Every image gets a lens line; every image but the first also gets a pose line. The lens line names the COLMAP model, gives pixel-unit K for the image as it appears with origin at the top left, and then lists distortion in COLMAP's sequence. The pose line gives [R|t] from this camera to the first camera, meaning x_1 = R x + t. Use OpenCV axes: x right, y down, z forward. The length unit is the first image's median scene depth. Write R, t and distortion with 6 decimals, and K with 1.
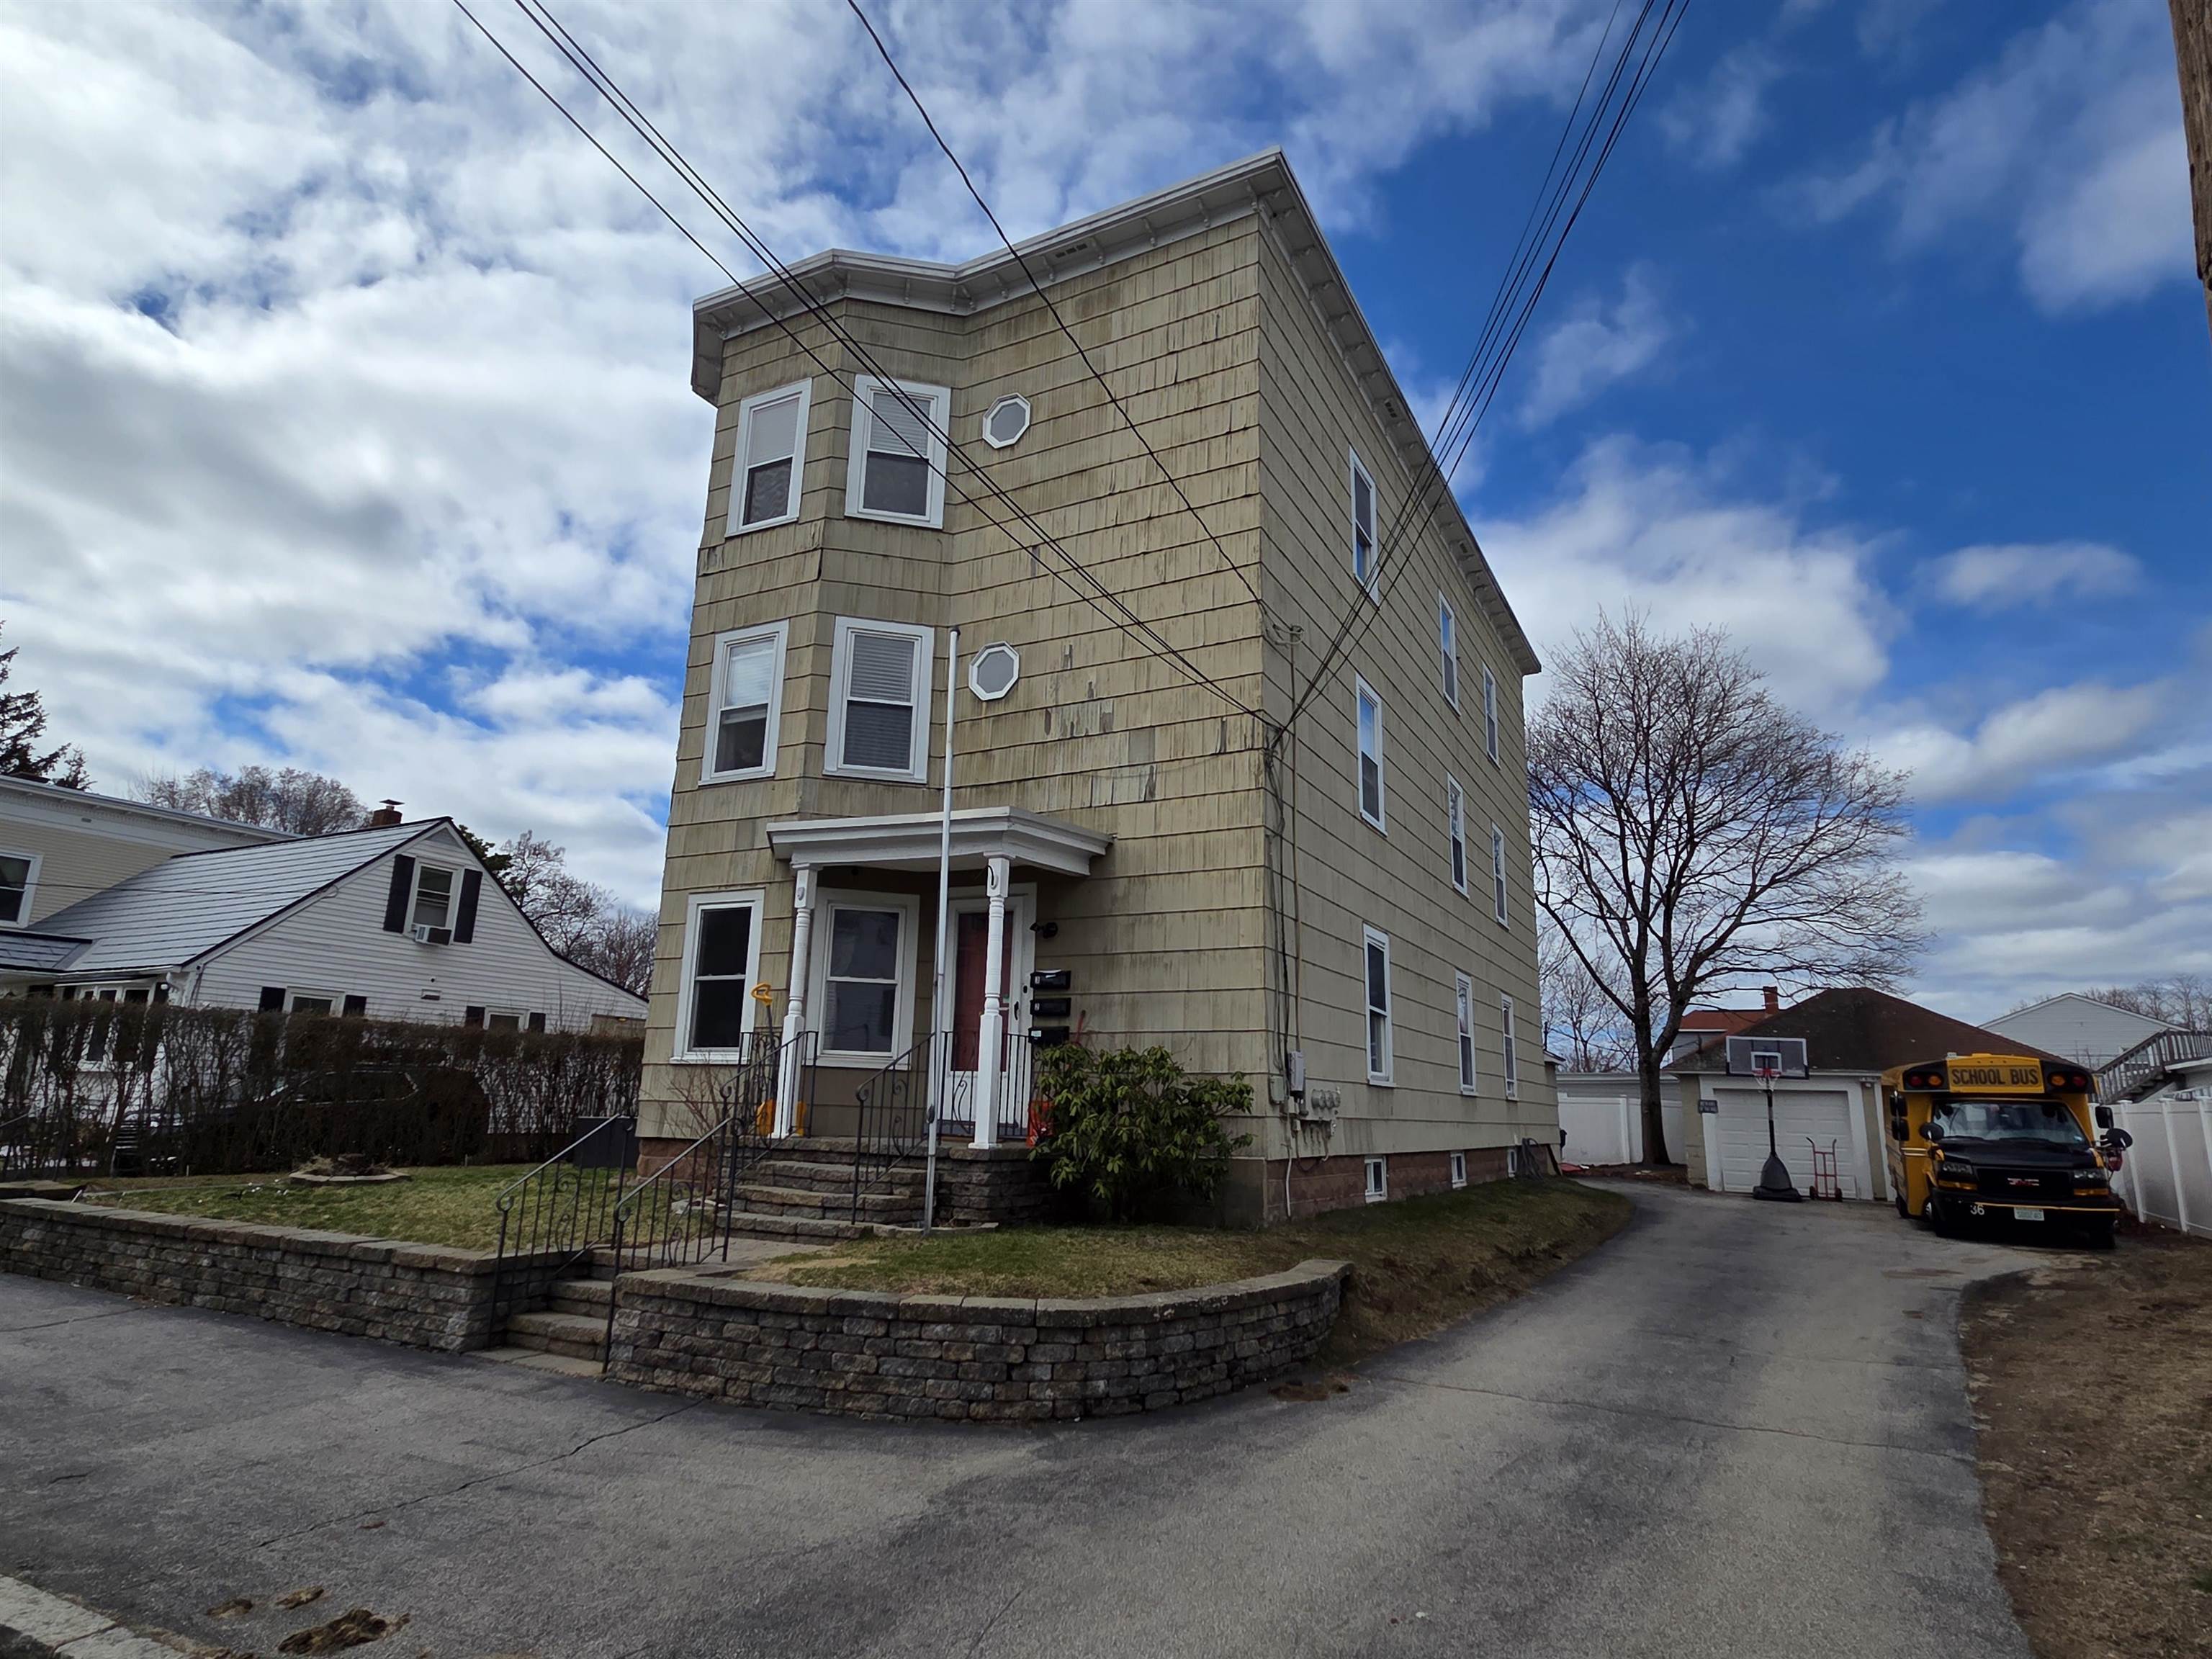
lens RADIAL K [[1209.5, 0, 1106.0], [0, 1209.5, 829.1], [0, 0, 1]] dist [0.004689, 0.000692]
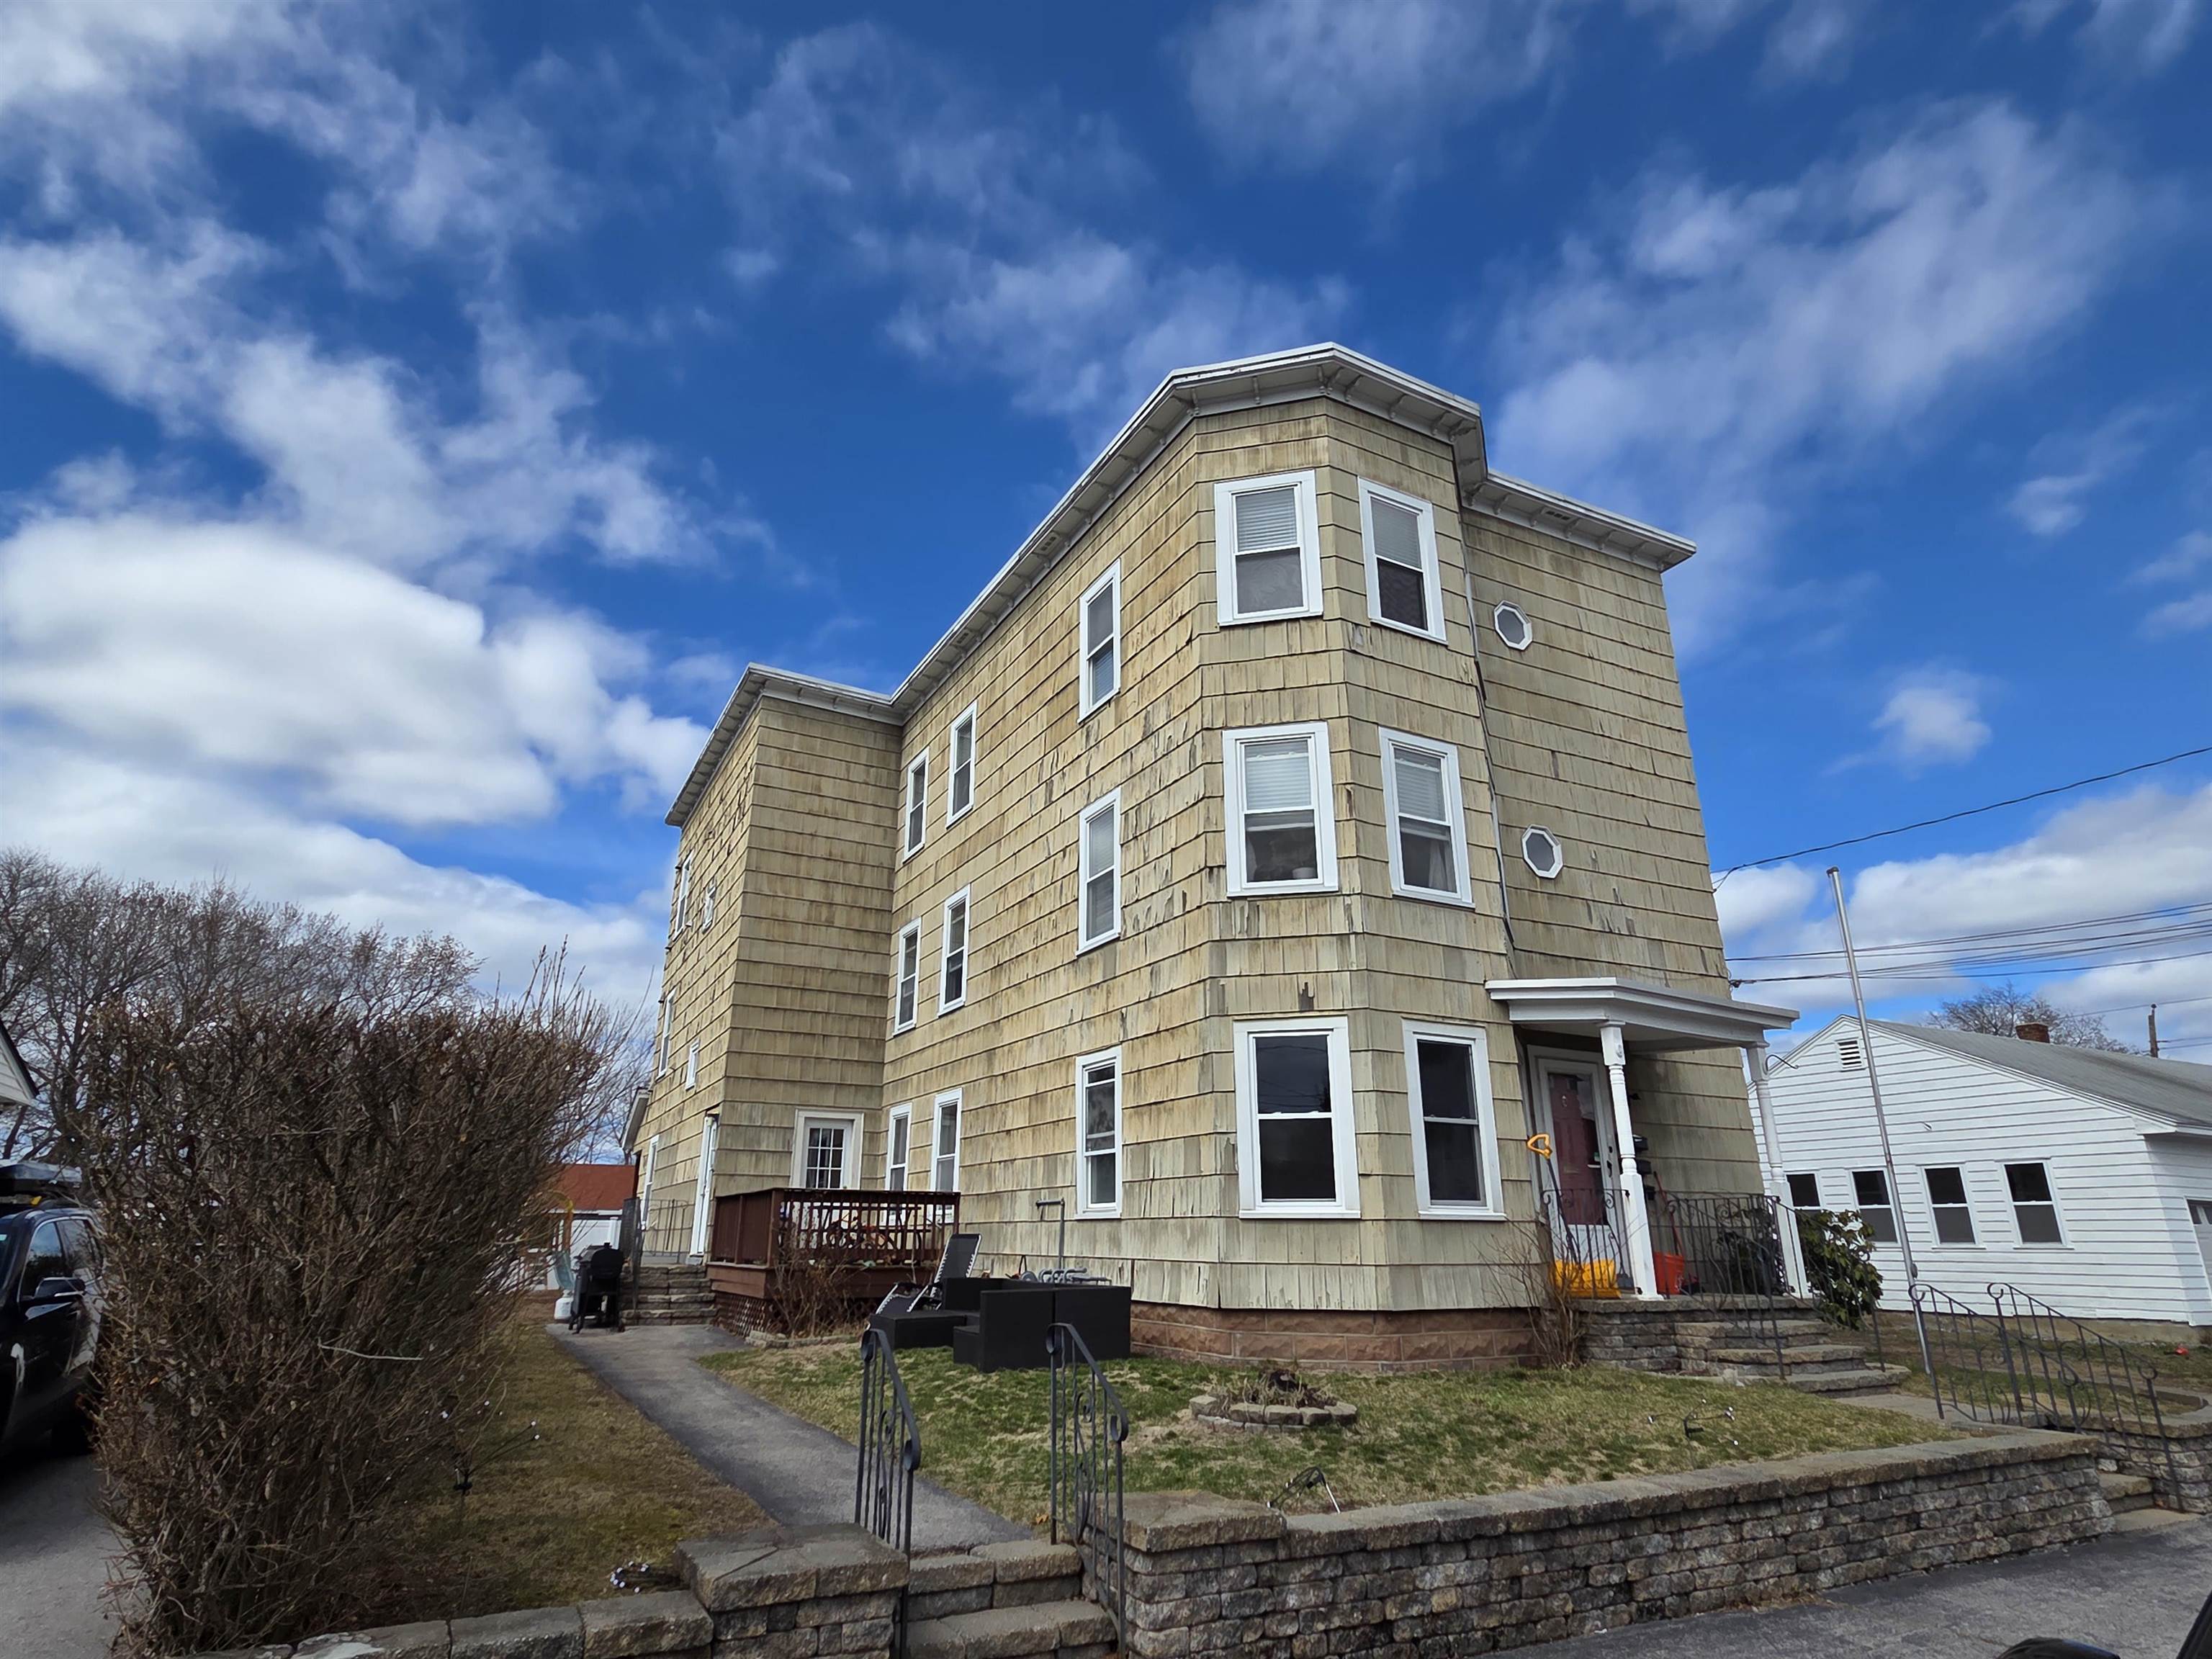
lens RADIAL K [[1209.5, 0, 1101.7], [0, 1209.5, 826.1], [0, 0, 1]] dist [0.004689, 0.000692]
pose [[0.567420, 0.241803, 0.787125, -1.251499], [-0.176768, 0.969396, -0.170368, 0.111776], [-0.804231, -0.042468, 0.592797, 0.697093]]
